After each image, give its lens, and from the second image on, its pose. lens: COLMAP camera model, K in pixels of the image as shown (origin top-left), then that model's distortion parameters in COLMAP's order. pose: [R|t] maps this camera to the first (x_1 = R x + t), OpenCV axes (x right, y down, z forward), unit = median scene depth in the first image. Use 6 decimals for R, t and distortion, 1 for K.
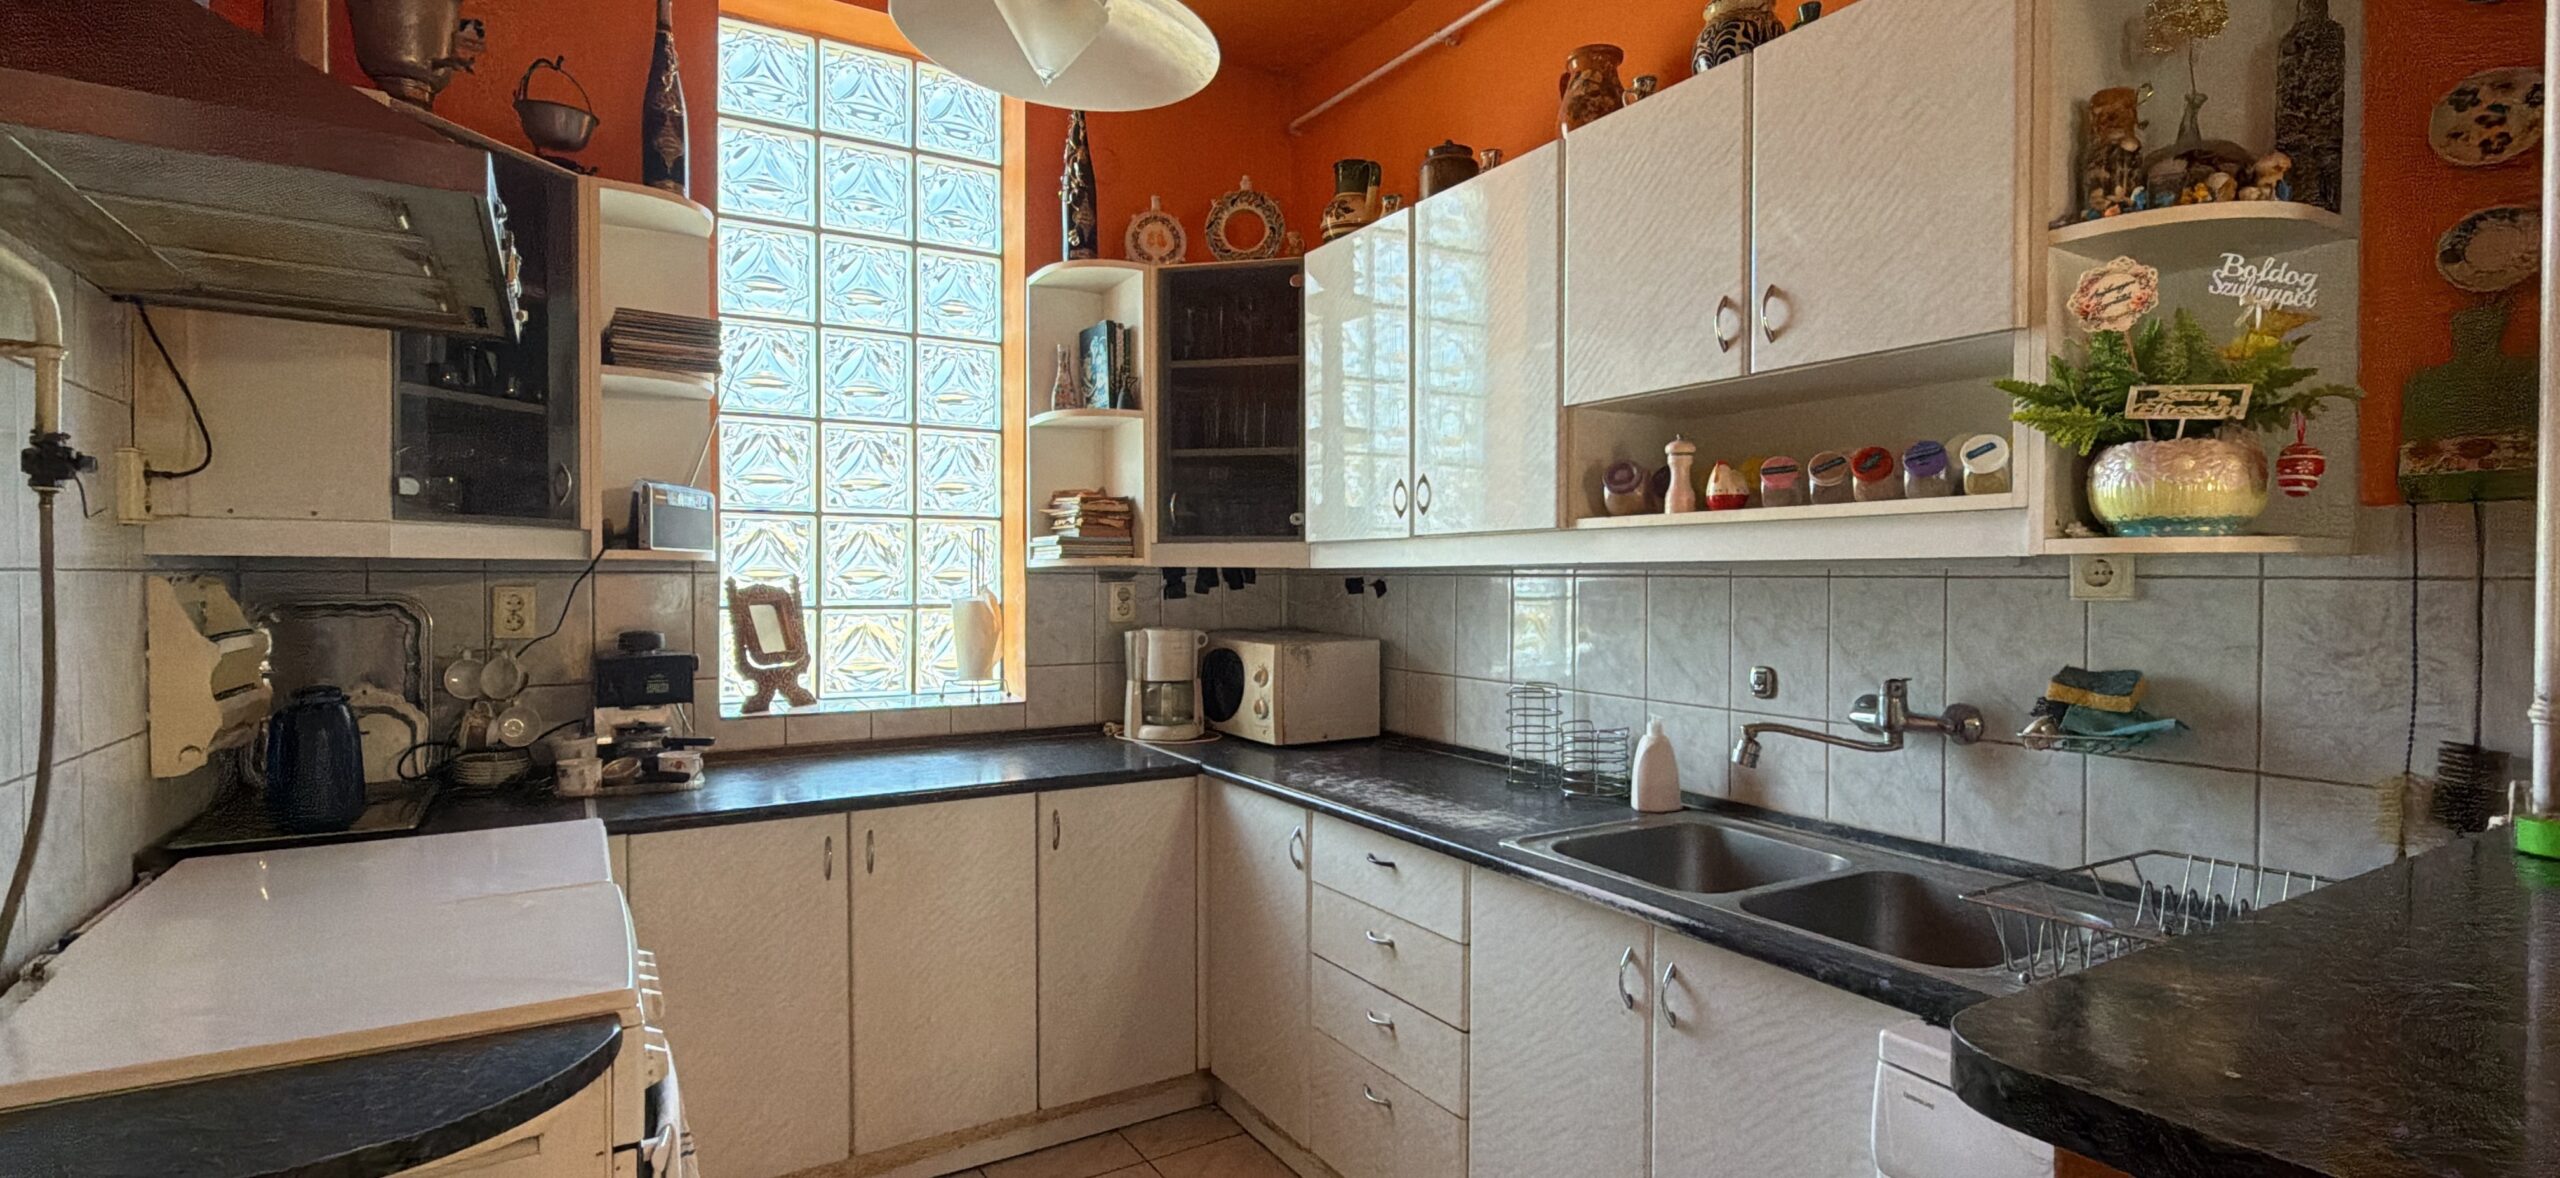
lens RADIAL K [[1165.1, 0, 1272.4], [0, 1165.1, 598.2], [0, 0, 1]] dist [0.001894, -0.002210]
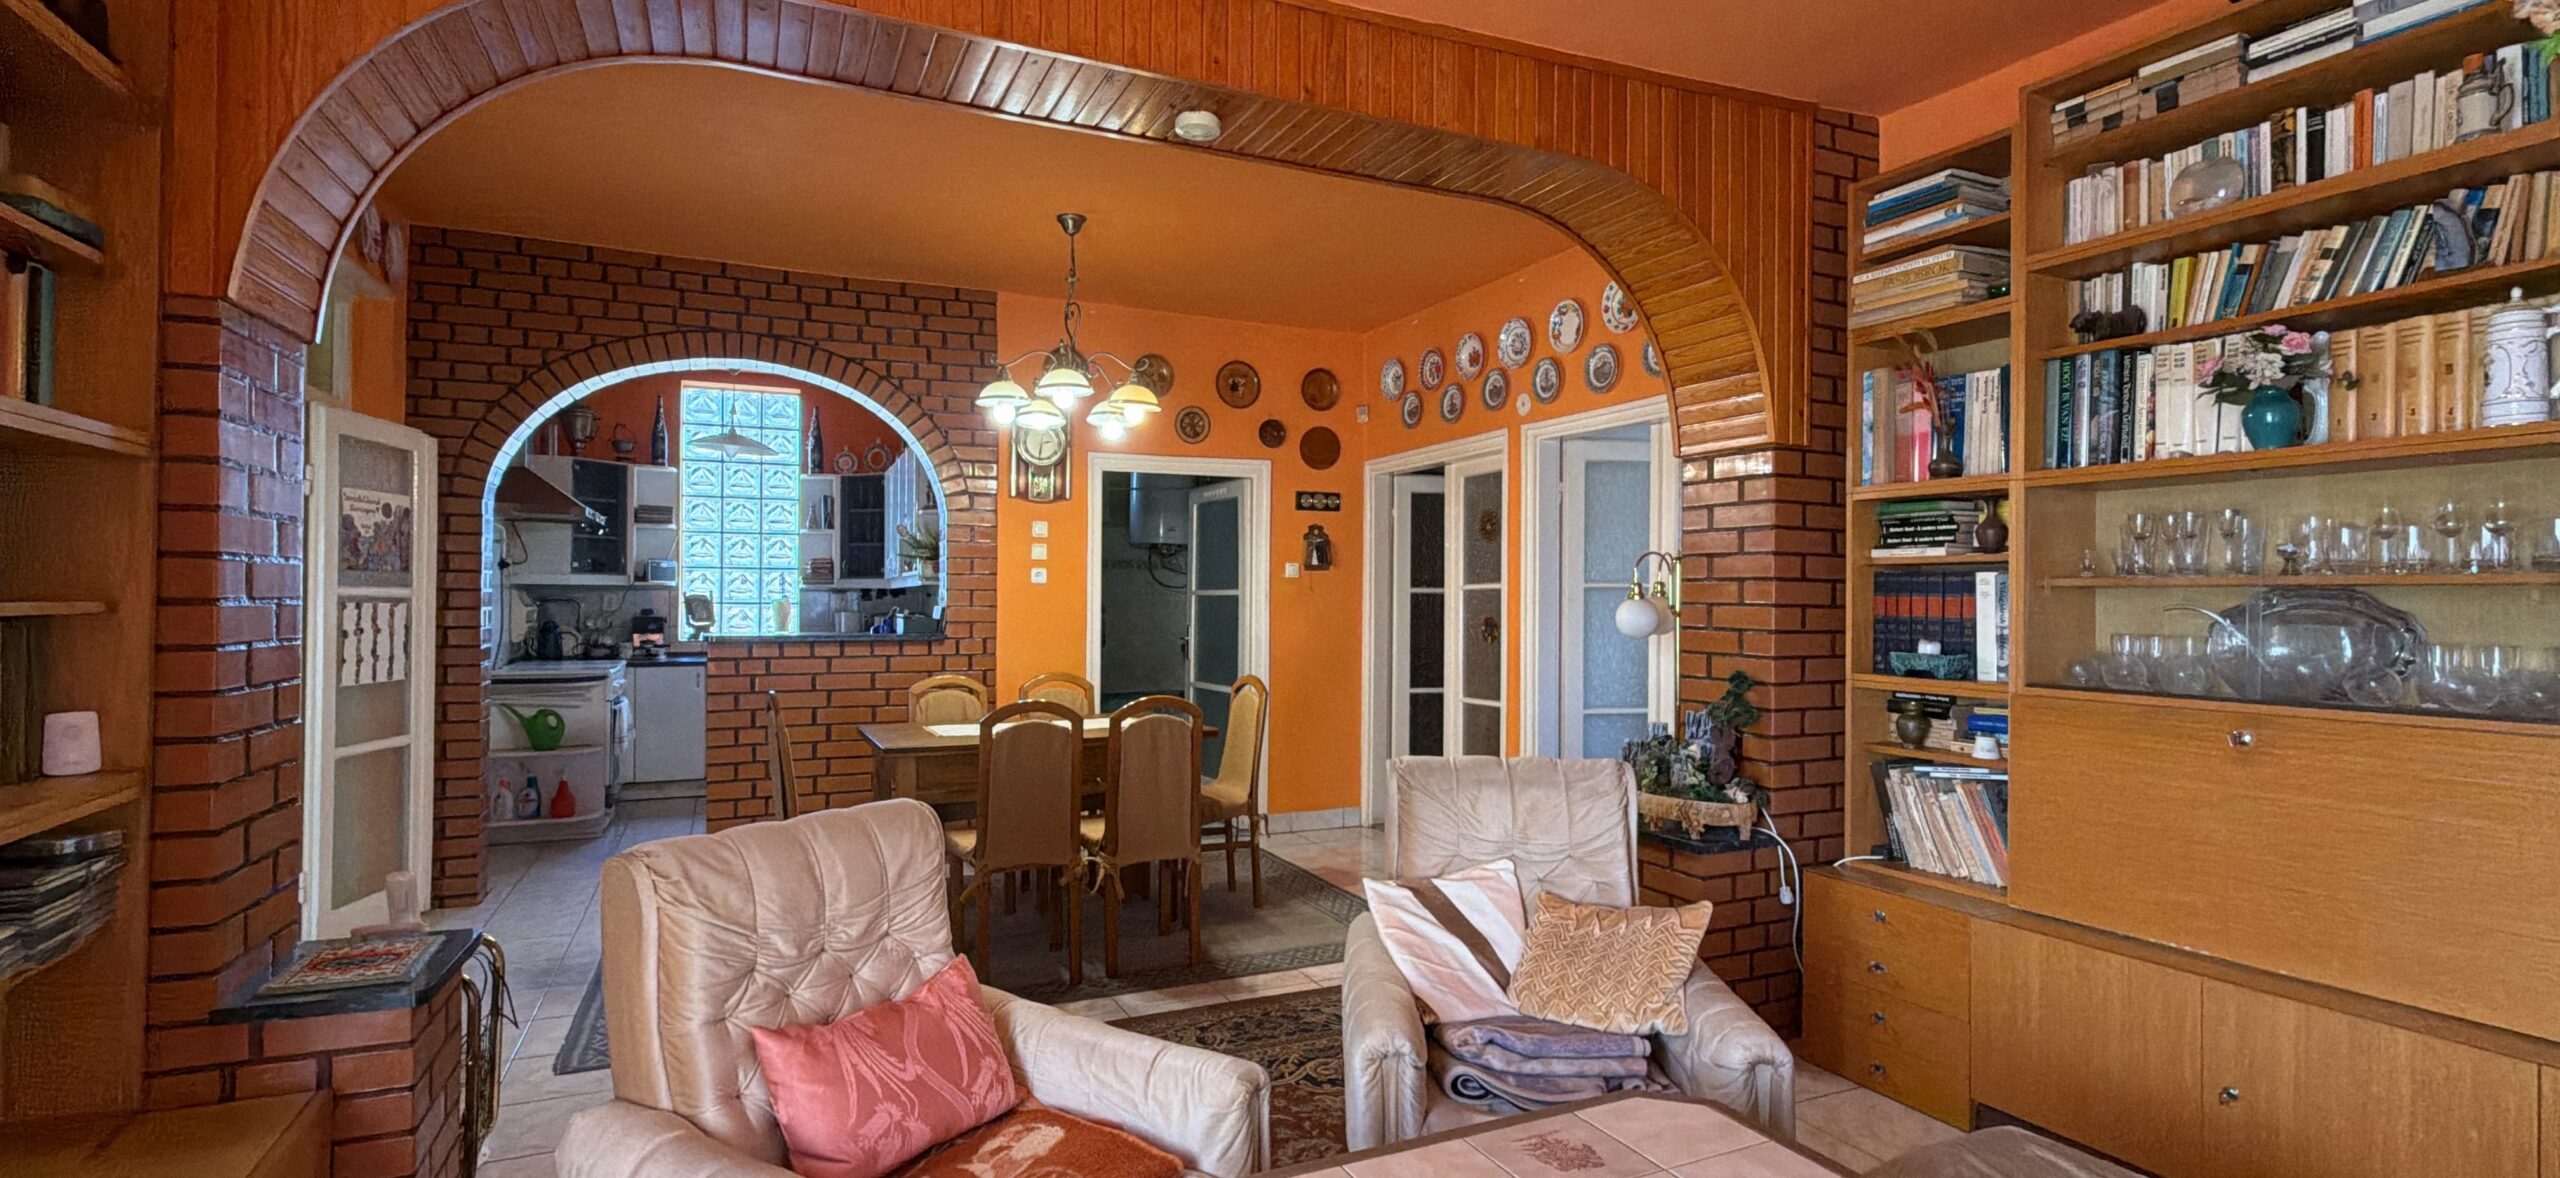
lens RADIAL K [[1165.1, 0, 1291.3], [0, 1165.1, 602.5], [0, 0, 1]] dist [0.001894, -0.002210]
pose [[0.994717, 0.002418, -0.102630, 1.429471], [-0.004372, 0.999813, -0.018817, 0.061997], [0.102566, 0.019167, 0.994542, -1.838386]]
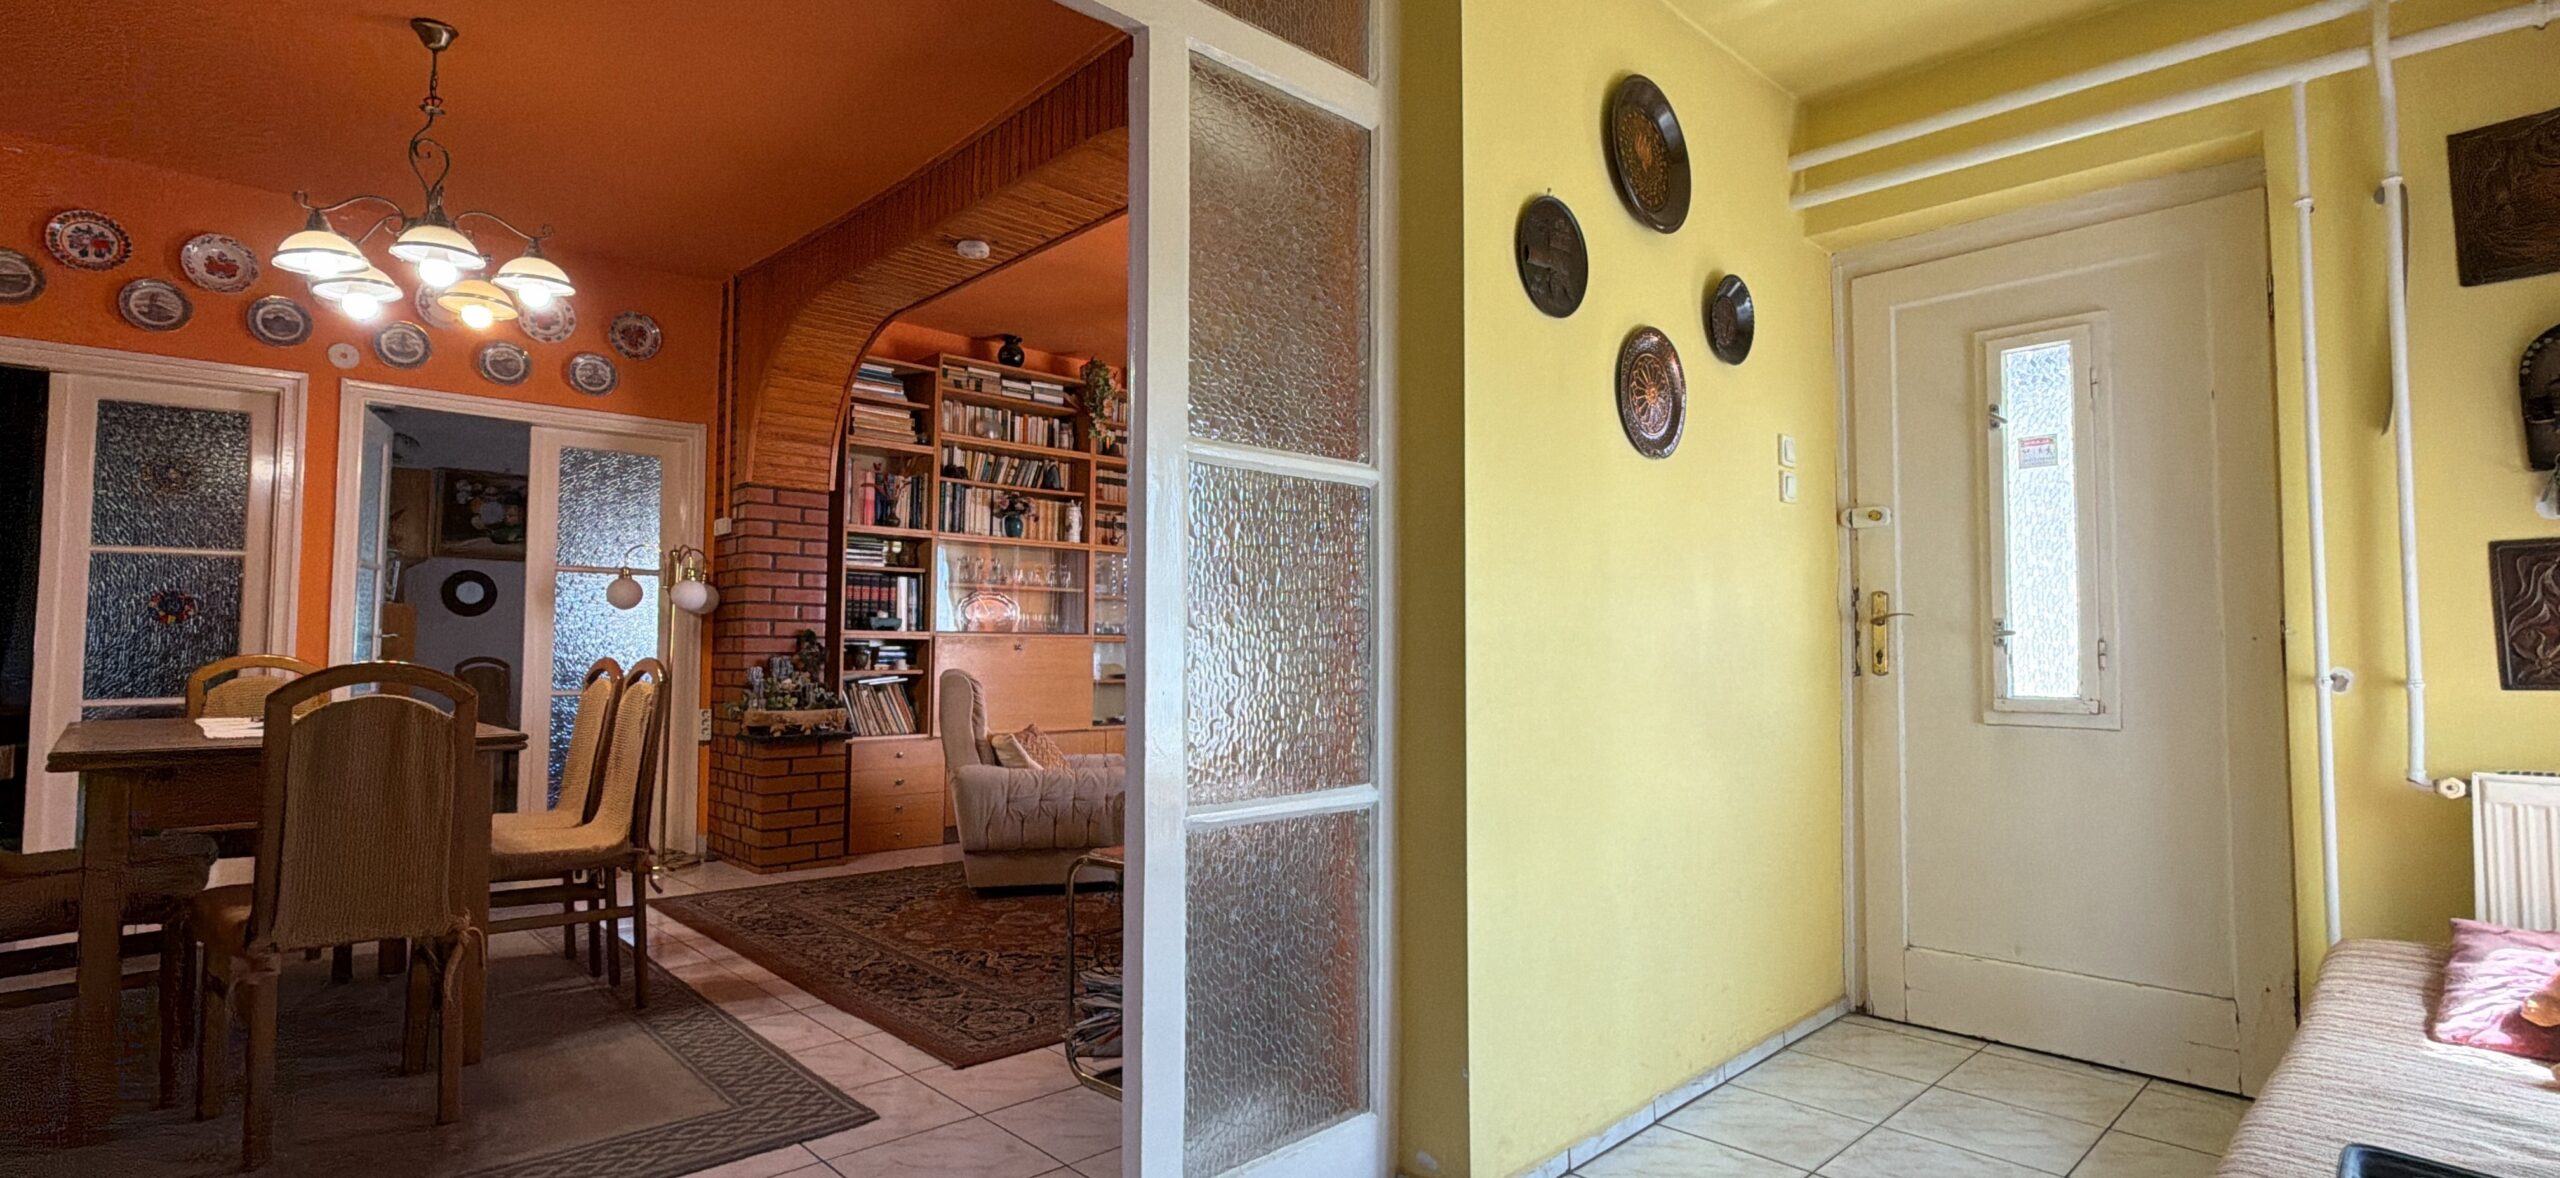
lens RADIAL K [[1165.1, 0, 1281.8], [0, 1165.1, 596.5], [0, 0, 1]] dist [0.001894, -0.002210]
pose [[-0.217289, 0.040770, 0.975255, -0.521755], [0.016998, 0.999134, -0.037981, 0.151146], [-0.975959, 0.008324, -0.217794, -0.789908]]
